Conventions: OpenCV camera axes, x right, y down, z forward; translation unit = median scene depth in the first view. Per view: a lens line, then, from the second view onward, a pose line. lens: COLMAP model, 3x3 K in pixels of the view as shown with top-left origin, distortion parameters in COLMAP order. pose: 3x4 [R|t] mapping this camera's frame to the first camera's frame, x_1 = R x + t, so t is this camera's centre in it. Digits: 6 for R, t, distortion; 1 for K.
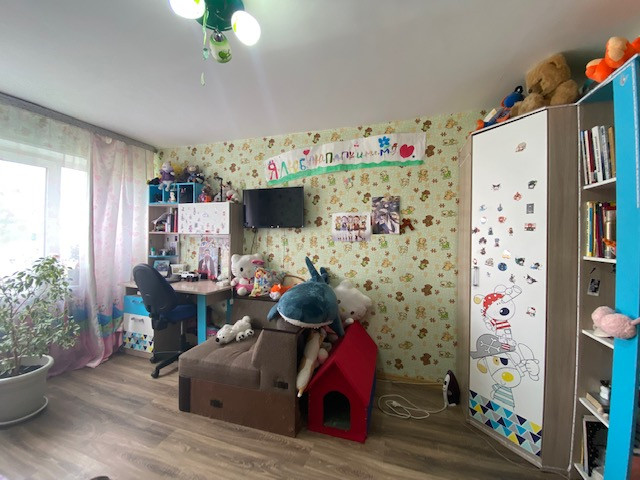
lens RADIAL K [[258.0, 0, 316.5], [0, 258.0, 239.5], [0, 0, 1]] dist [0.022149, -0.019332]
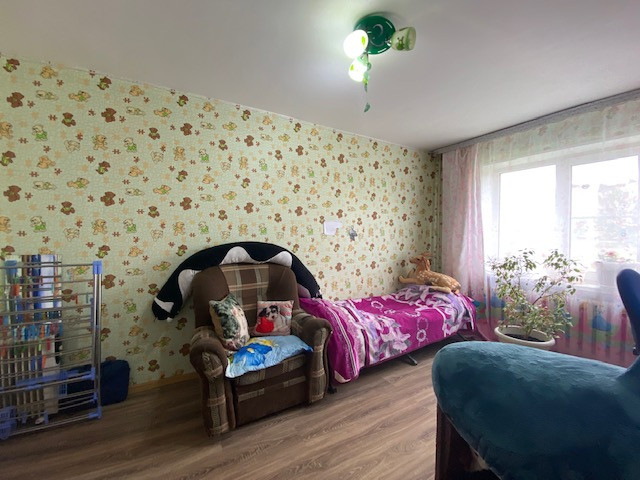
lens RADIAL K [[258.0, 0, 317.7], [0, 258.0, 239.7], [0, 0, 1]] dist [0.022149, -0.019332]
pose [[-0.667551, -0.002394, -0.744560, 0.334570], [-0.023794, 0.999553, 0.018119, 0.024181], [0.744184, 0.029811, -0.667309, 0.770163]]
